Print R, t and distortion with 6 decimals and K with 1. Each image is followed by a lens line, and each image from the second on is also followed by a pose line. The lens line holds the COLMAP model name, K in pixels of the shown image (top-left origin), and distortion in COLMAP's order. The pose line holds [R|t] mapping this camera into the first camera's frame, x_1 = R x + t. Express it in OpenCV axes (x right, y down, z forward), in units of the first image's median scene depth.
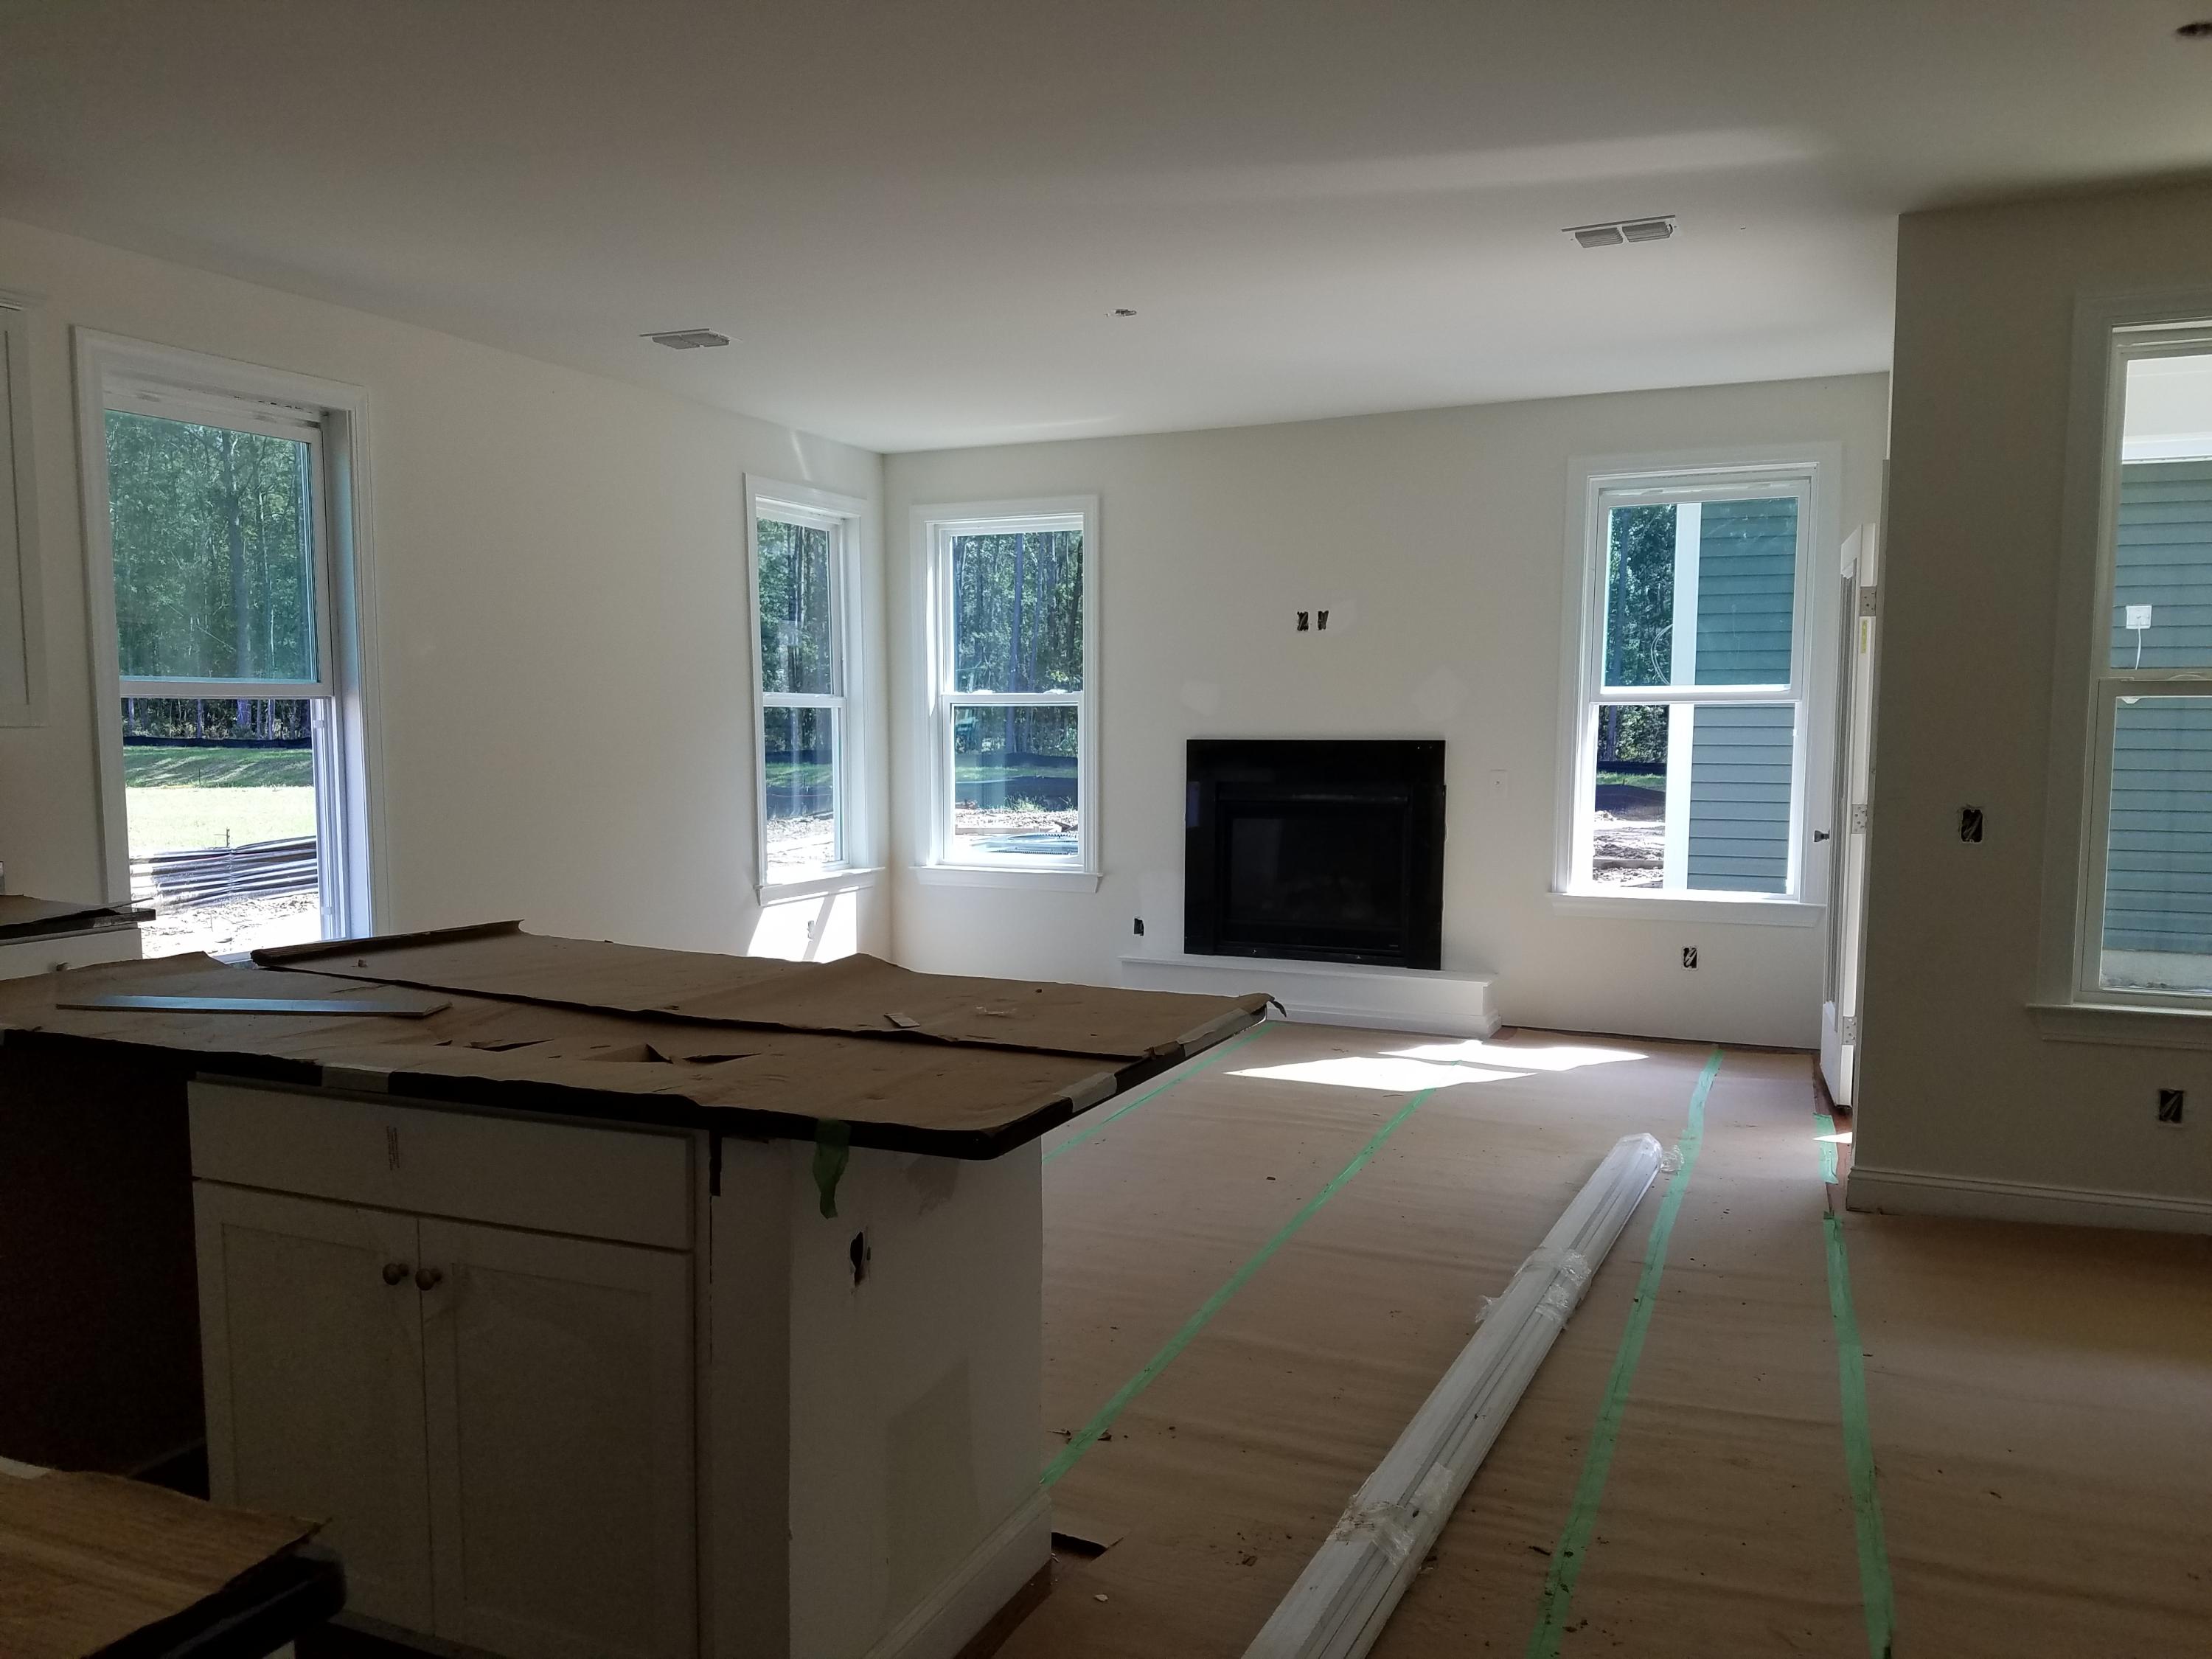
lens RADIAL K [[1679.9, 0, 1075.3], [0, 1679.9, 837.2], [0, 0, 1]] dist [0.060093, -0.115587]
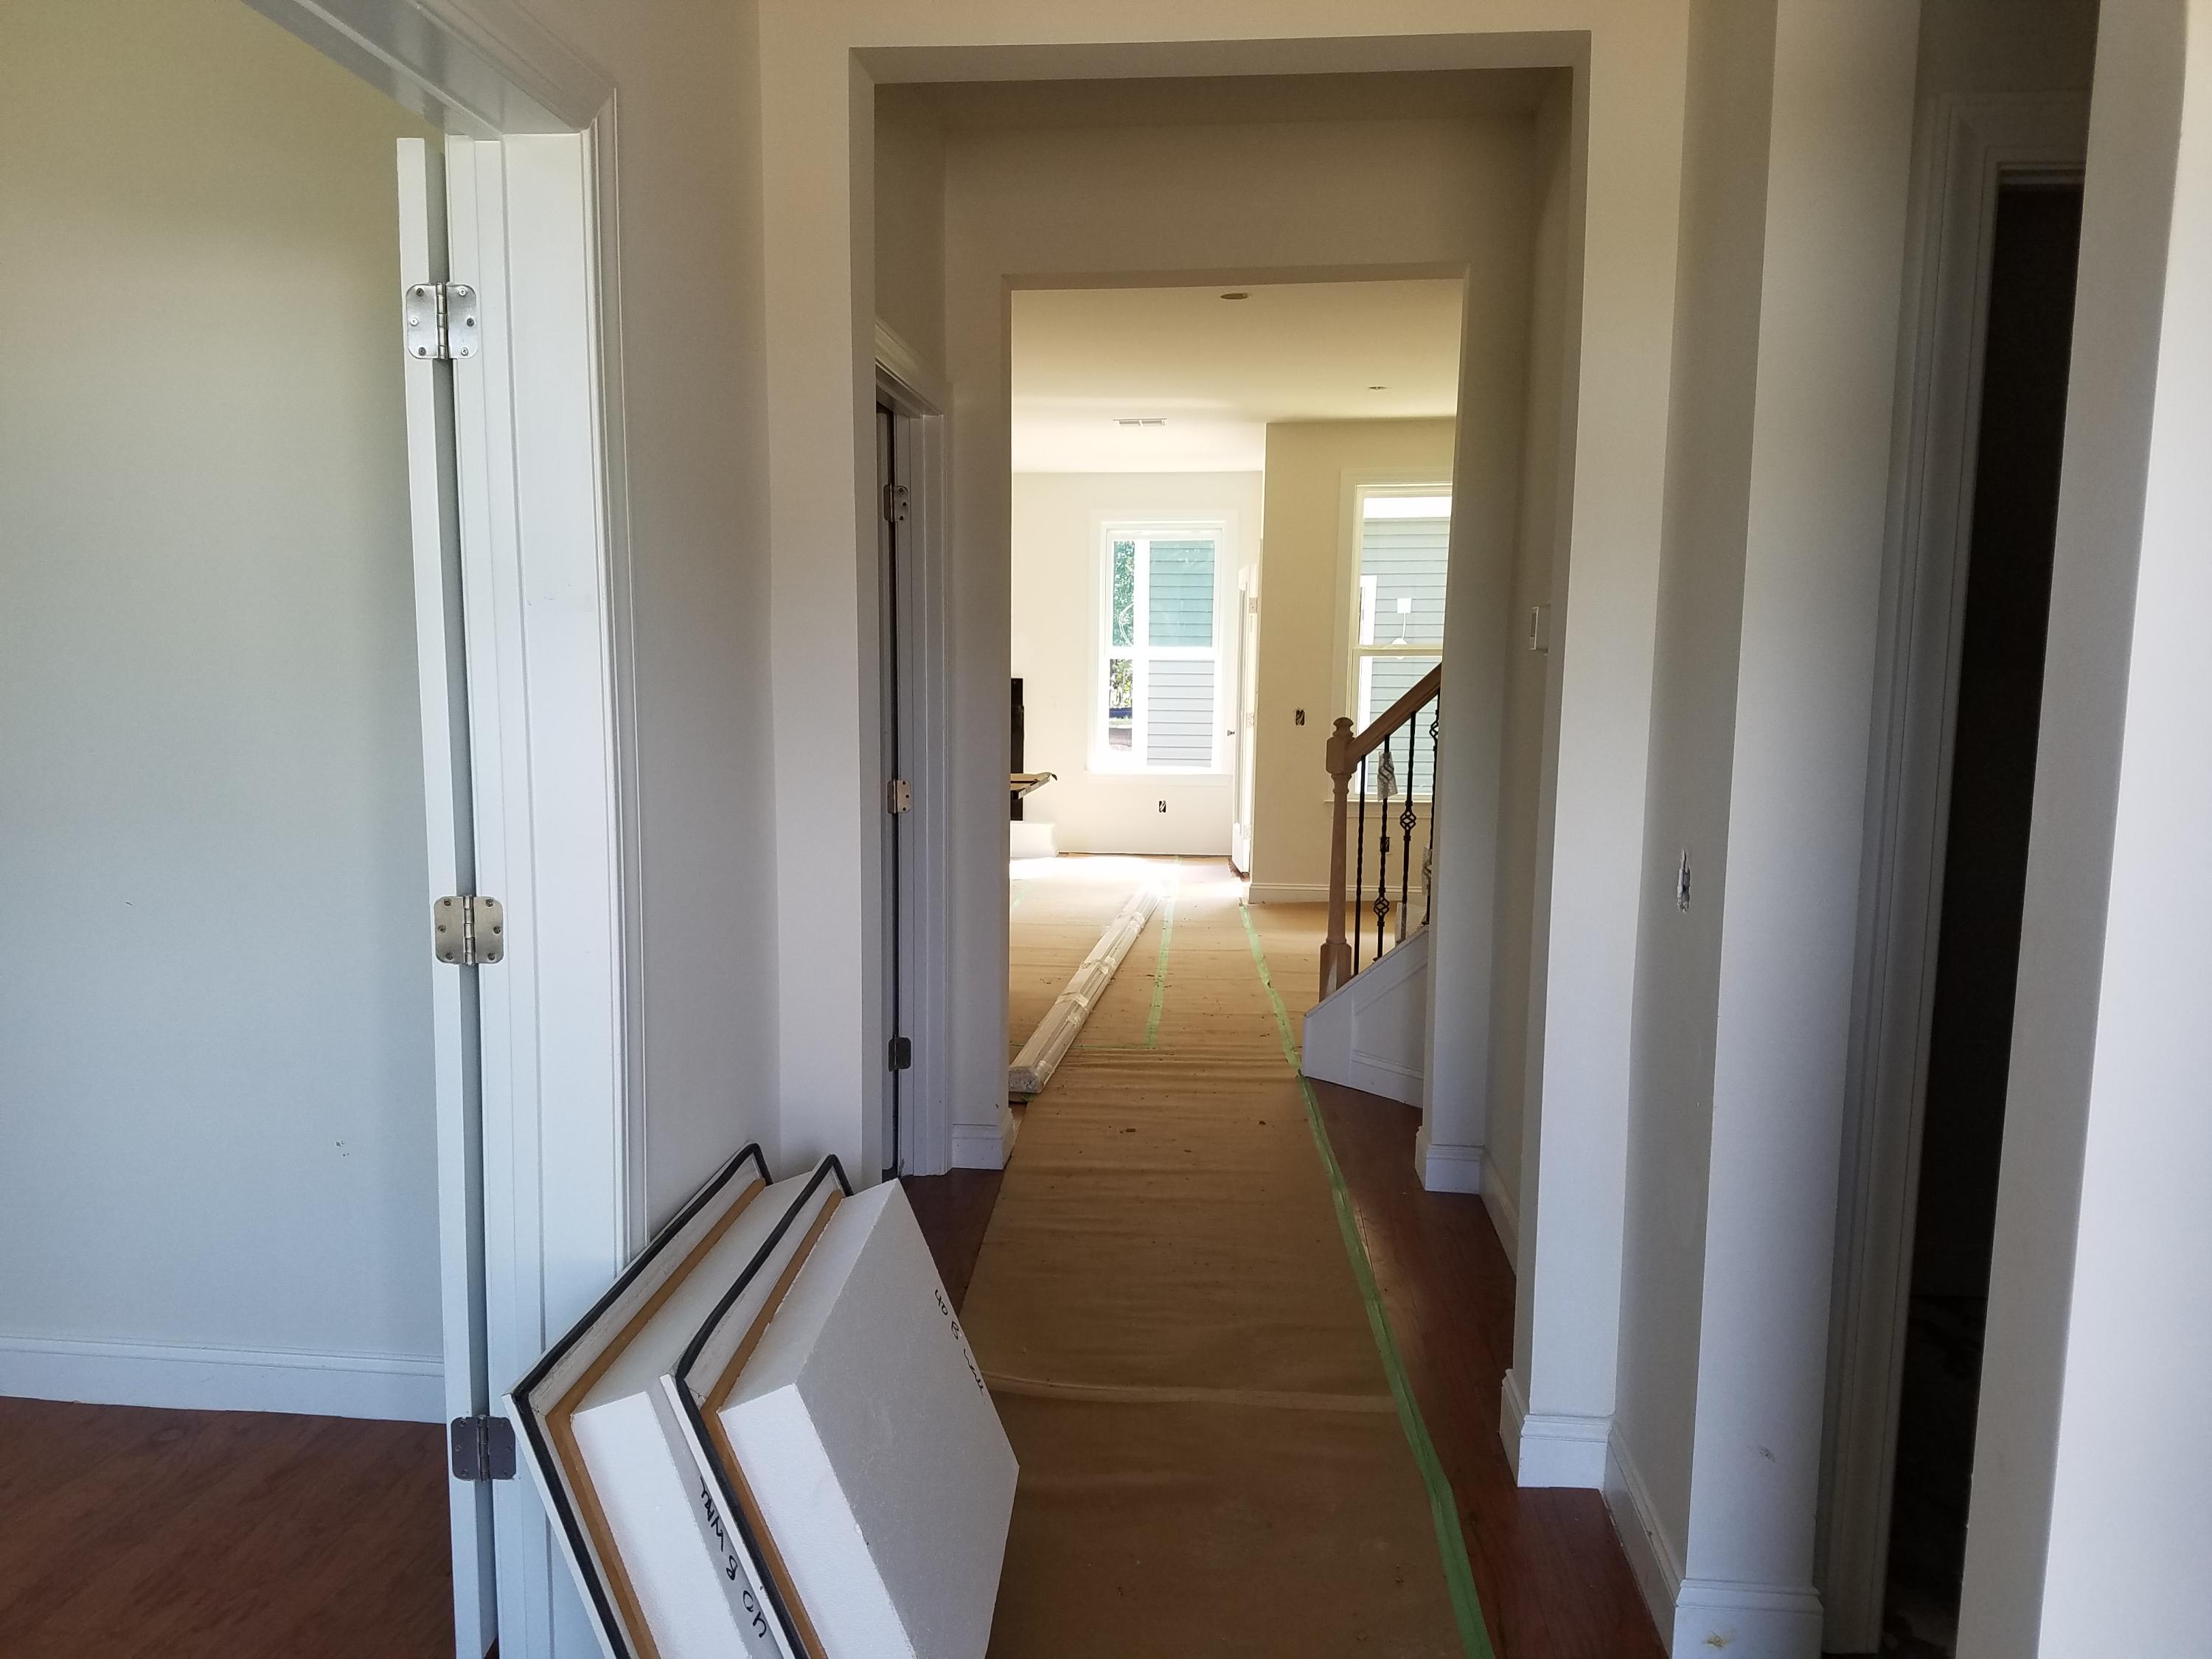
lens RADIAL K [[1679.9, 0, 1075.3], [0, 1679.9, 837.2], [0, 0, 1]] dist [0.060093, -0.115587]
pose [[0.943958, -0.026772, 0.328978, -0.303454], [0.017083, 0.999332, 0.032306, 0.049655], [-0.329623, -0.024876, 0.943785, -0.629090]]
